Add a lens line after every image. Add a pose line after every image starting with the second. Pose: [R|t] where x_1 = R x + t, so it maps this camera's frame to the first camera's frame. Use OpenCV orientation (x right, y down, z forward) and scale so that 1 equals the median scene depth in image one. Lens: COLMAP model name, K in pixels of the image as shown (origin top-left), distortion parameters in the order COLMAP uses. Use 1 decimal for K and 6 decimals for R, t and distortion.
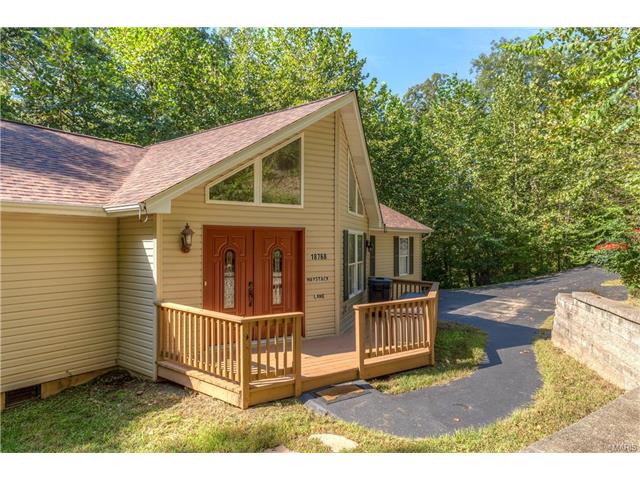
lens RADIAL K [[412.1, 0, 324.0], [0, 412.1, 243.9], [0, 0, 1]] dist [0.005815, -0.000602]
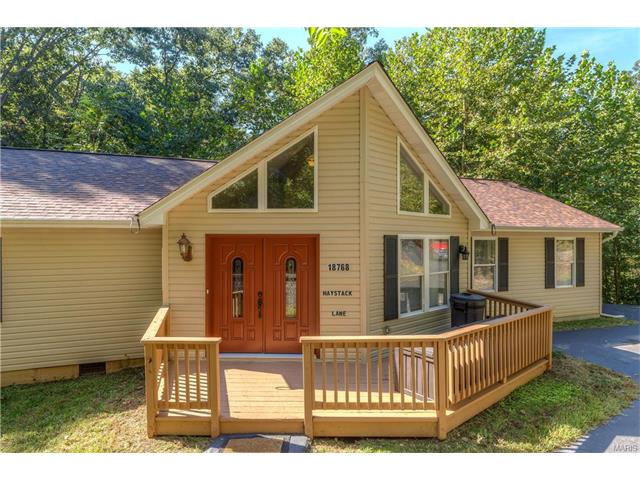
lens RADIAL K [[357.5, 0, 318.3], [0, 357.5, 239.1], [0, 0, 1]] dist [-0.002976, 0.001304]
pose [[0.827854, -0.006831, -0.560902, 0.402190], [0.002784, 0.999964, -0.008068, -0.023352], [0.560937, 0.005117, 0.827843, 0.390180]]
